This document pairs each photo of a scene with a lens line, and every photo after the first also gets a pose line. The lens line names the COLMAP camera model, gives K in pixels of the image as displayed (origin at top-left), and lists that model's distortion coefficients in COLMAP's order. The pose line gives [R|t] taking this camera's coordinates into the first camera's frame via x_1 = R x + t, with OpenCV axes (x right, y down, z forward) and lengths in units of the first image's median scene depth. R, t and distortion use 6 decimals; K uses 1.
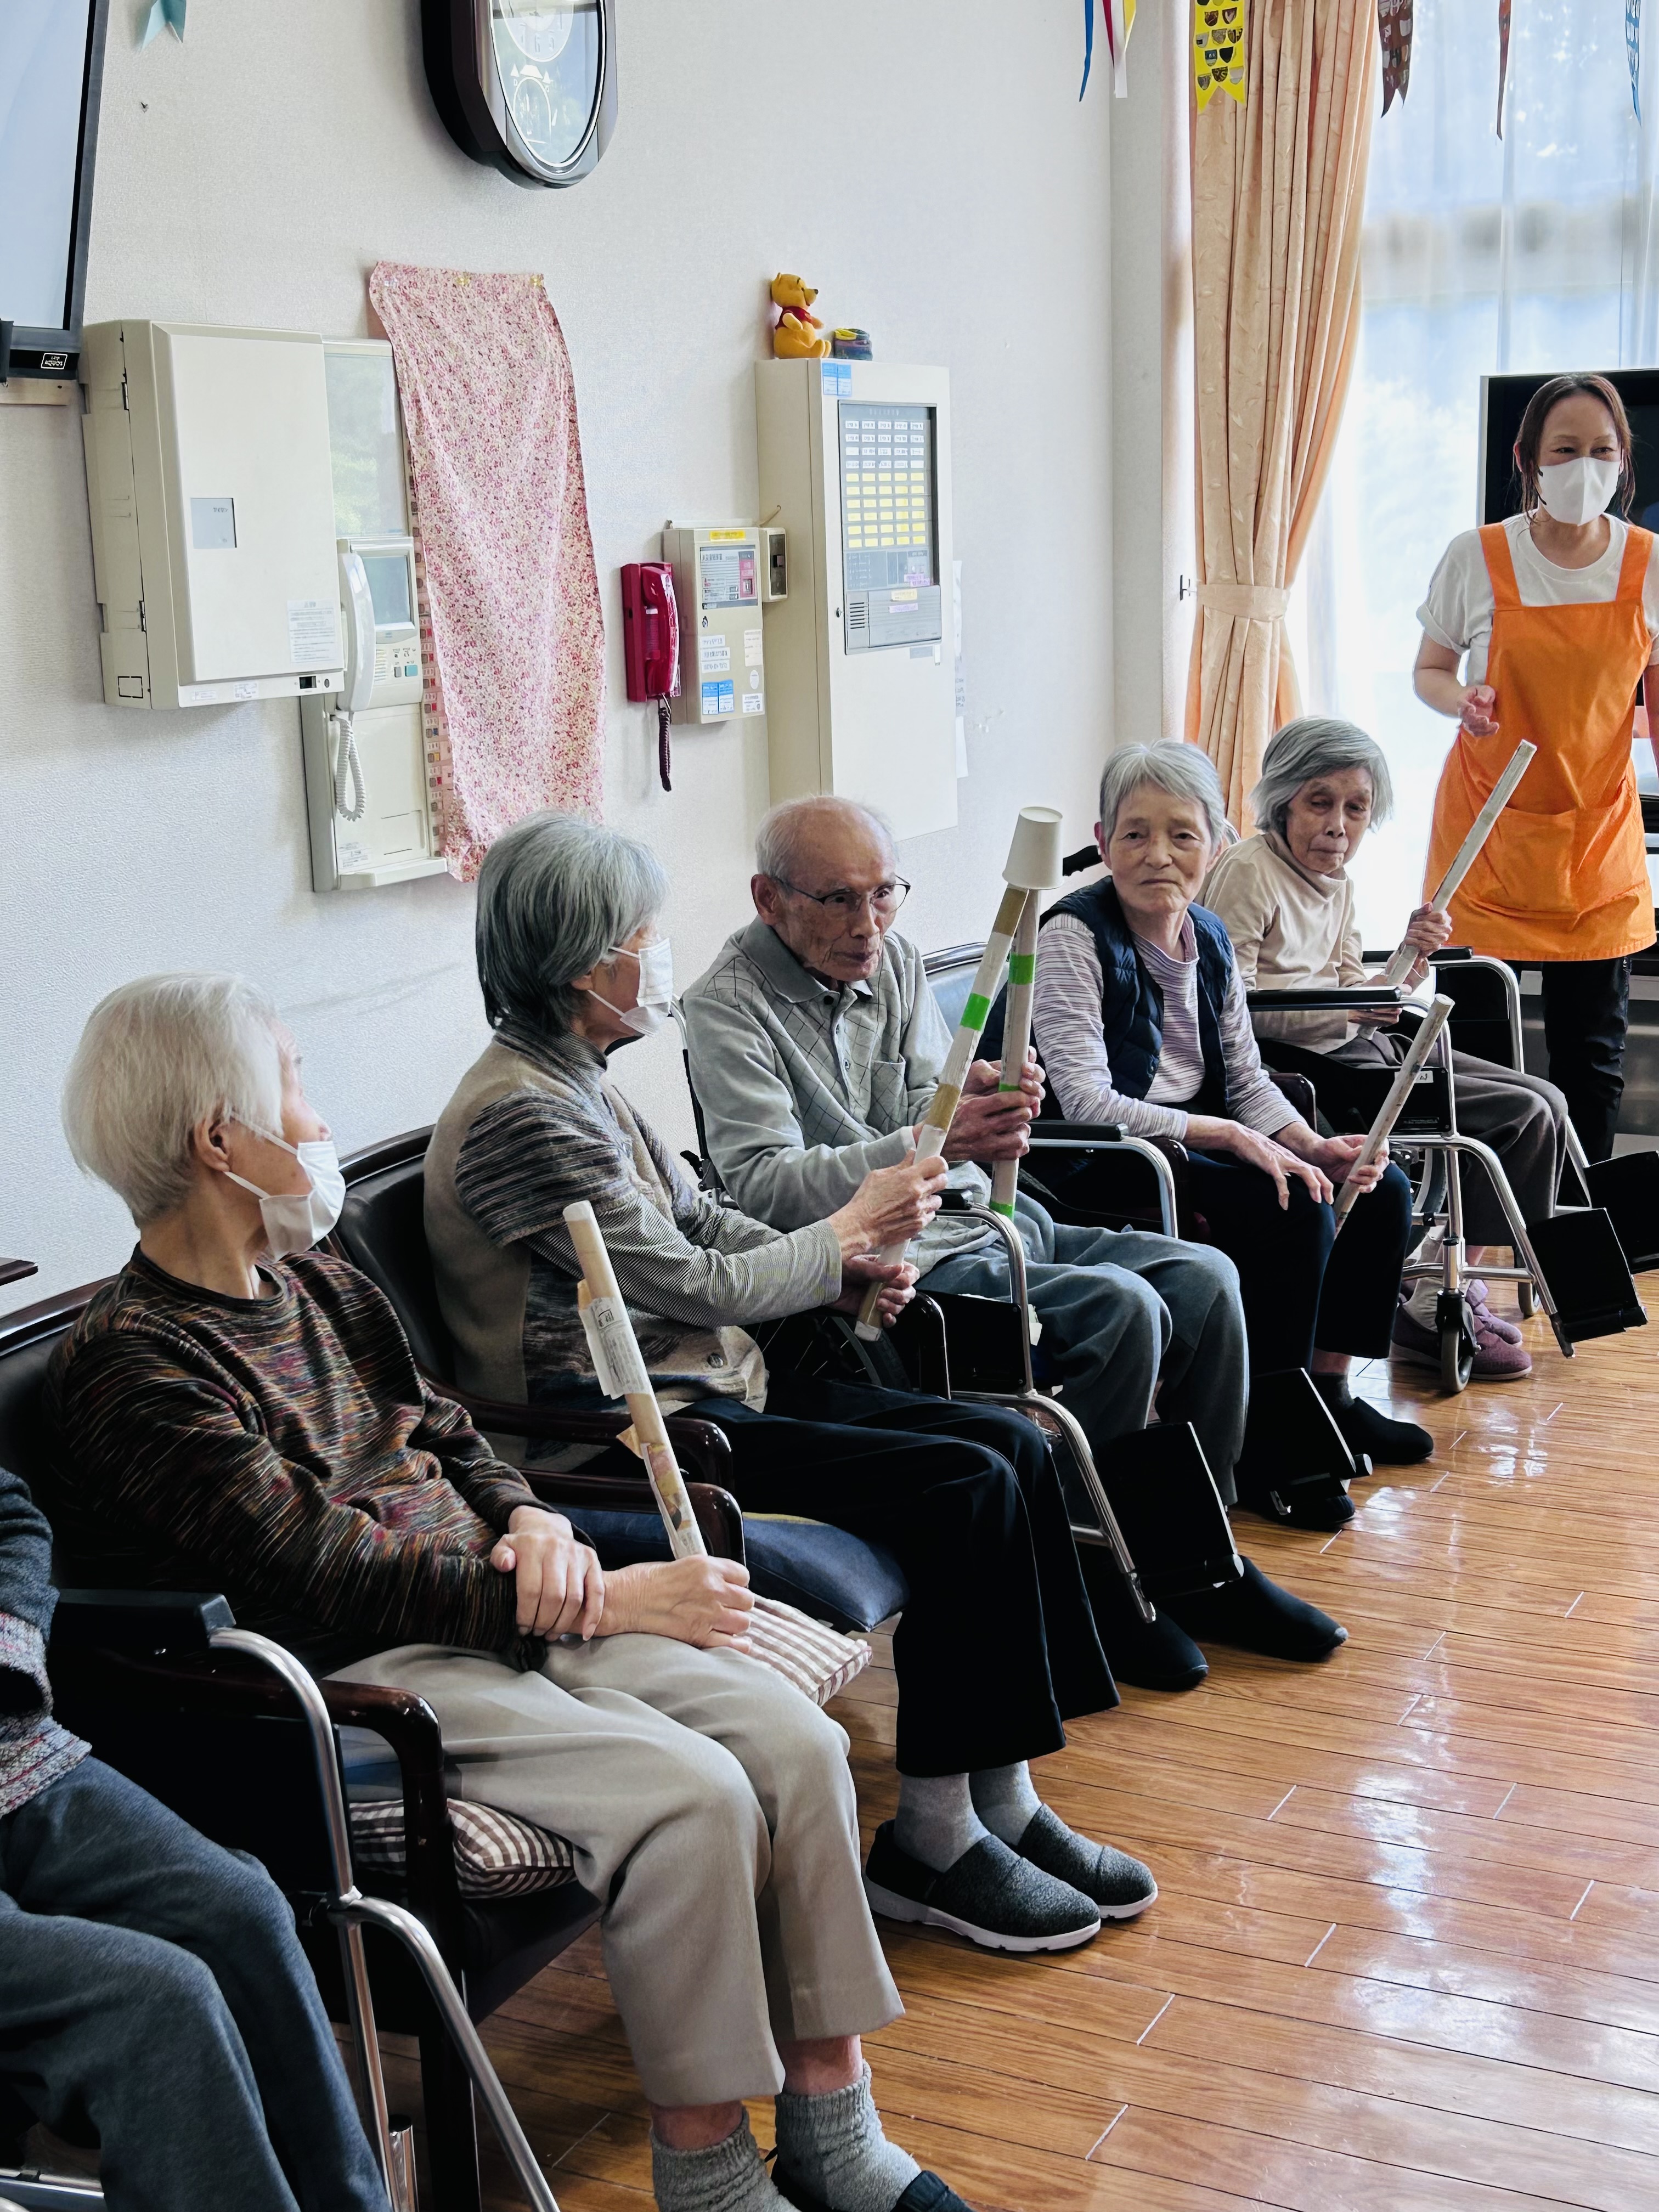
lens RADIAL K [[2993.1, 0, 829.5], [0, 2993.1, 1118.6], [0, 0, 1]] dist [0.122528, -0.245222]
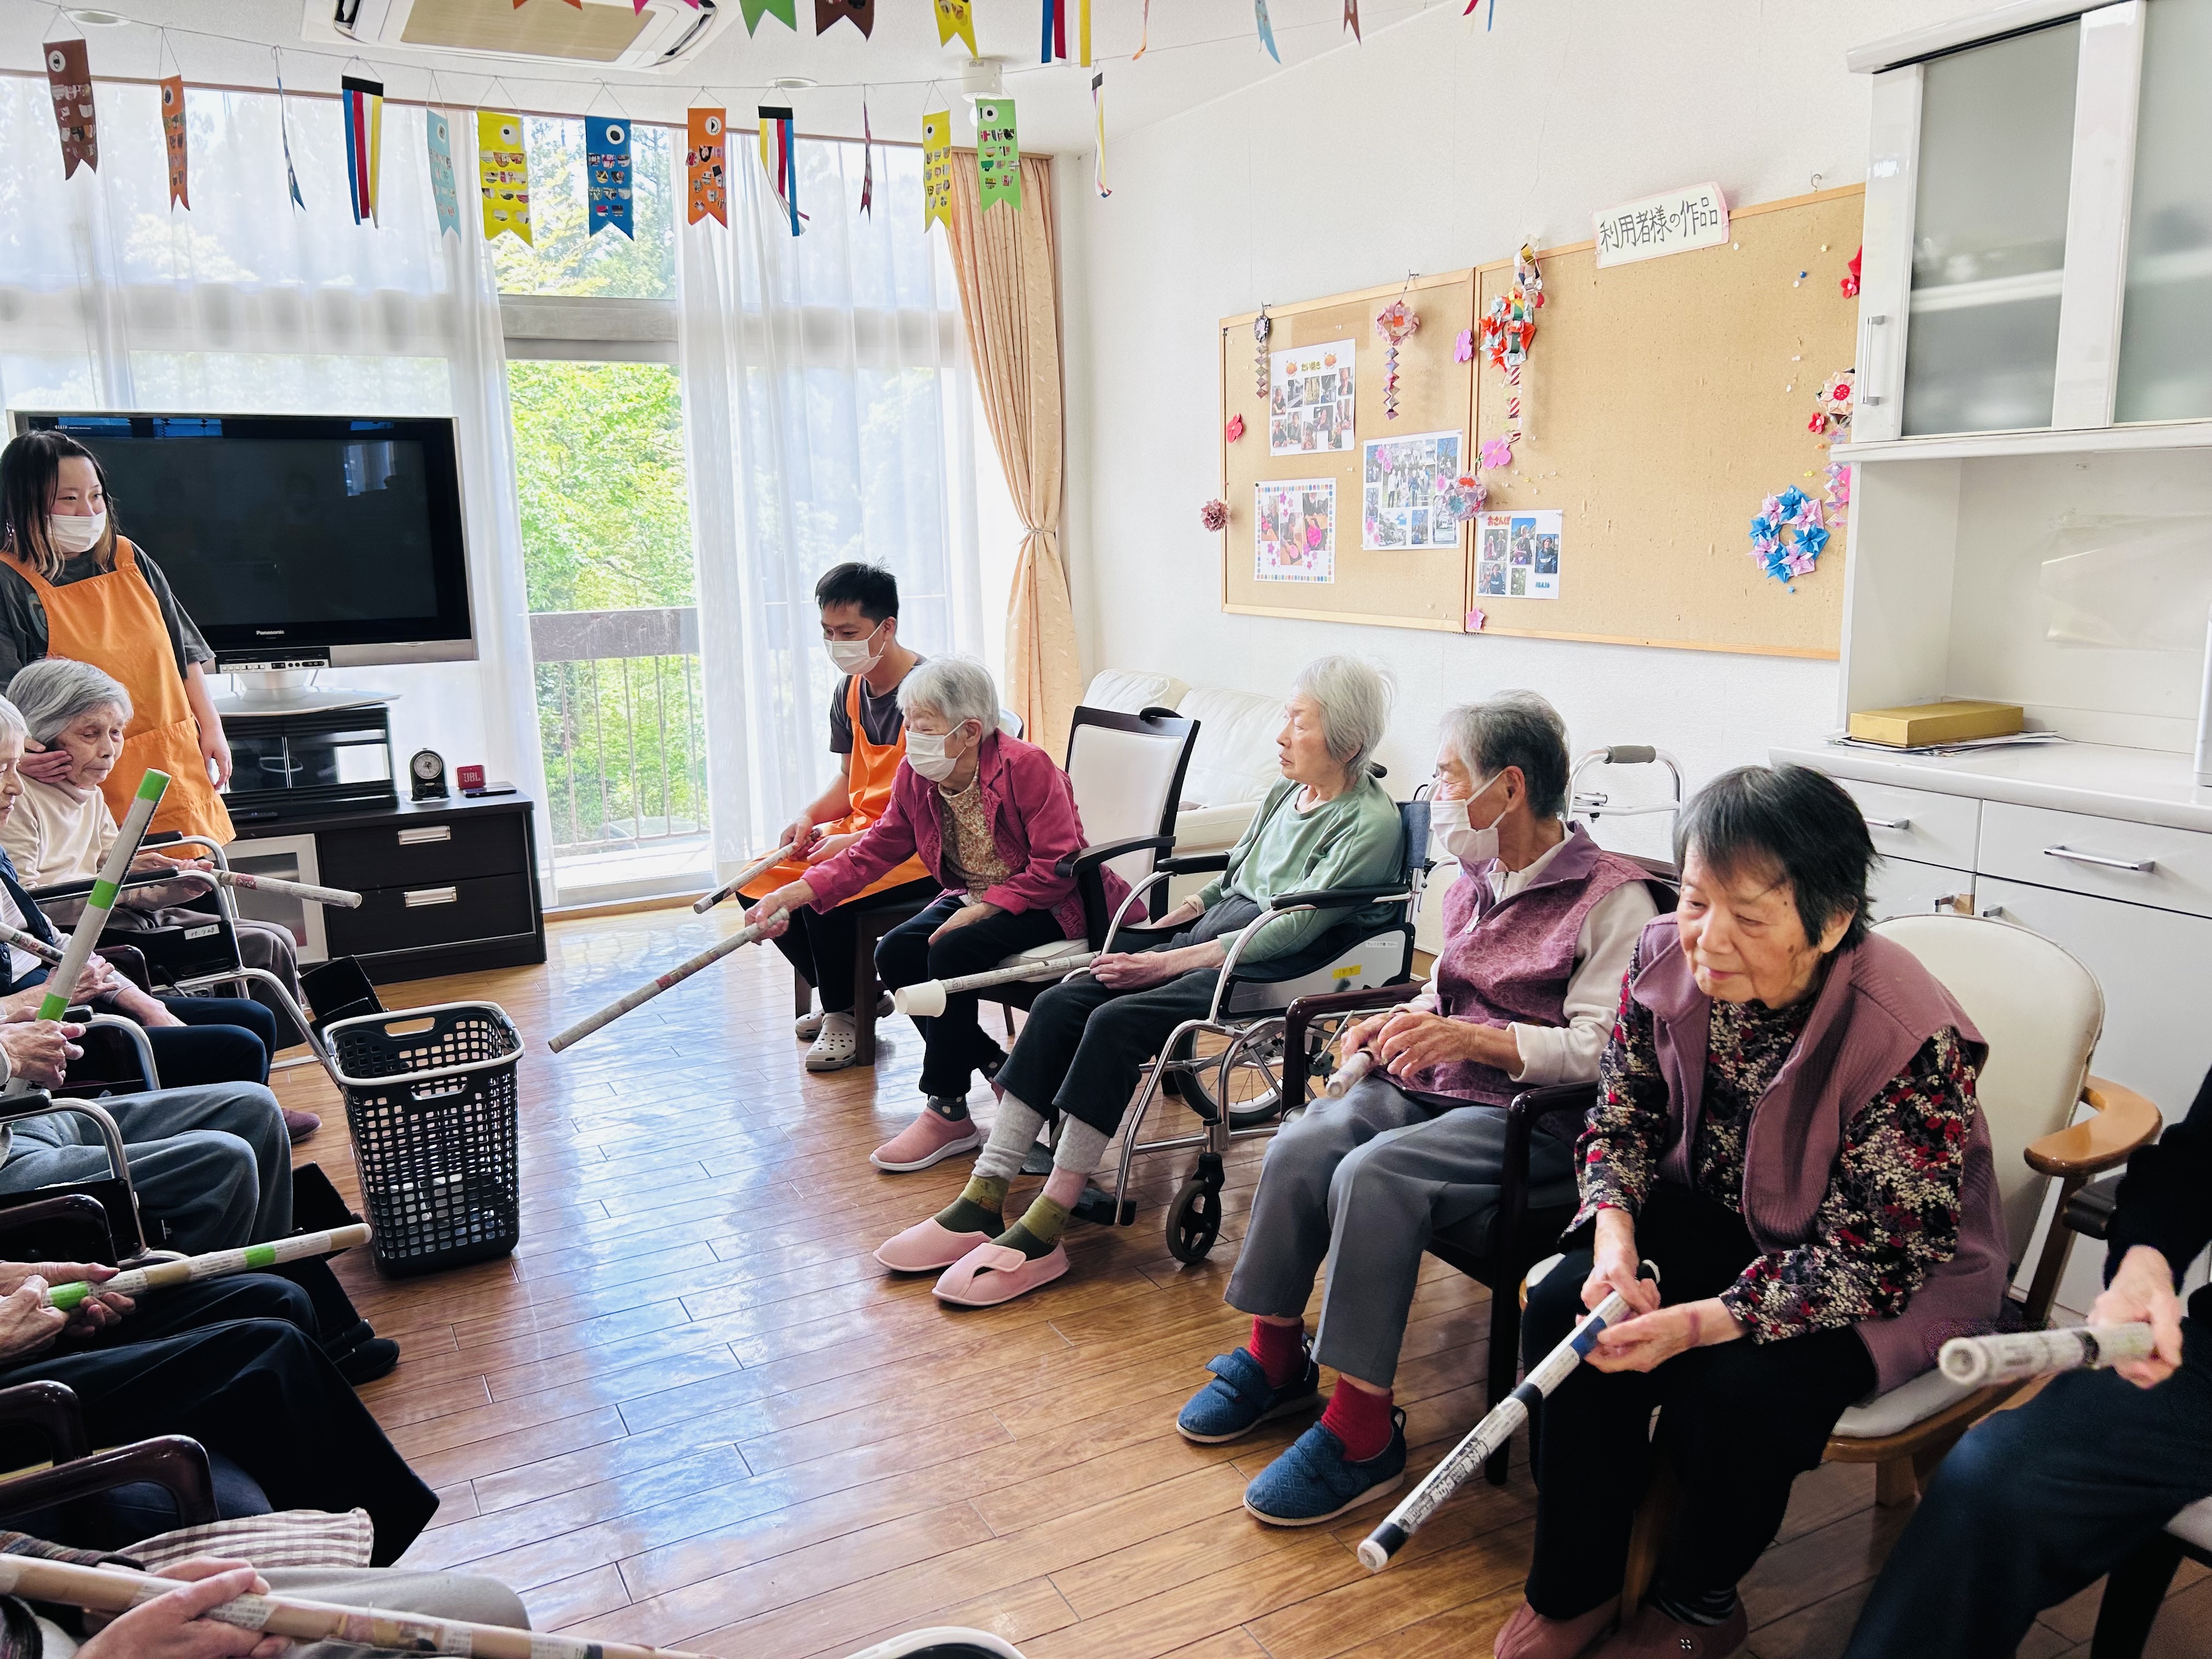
lens RADIAL K [[1703.1, 0, 1103.2], [0, 1703.1, 840.5], [0, 0, 1]] dist [0.050525, -0.037899]
pose [[0.591861, -0.139137, 0.793941, -0.170898], [0.167157, 0.984763, 0.047968, -0.024865], [-0.788517, 0.104322, 0.606100, 0.259573]]
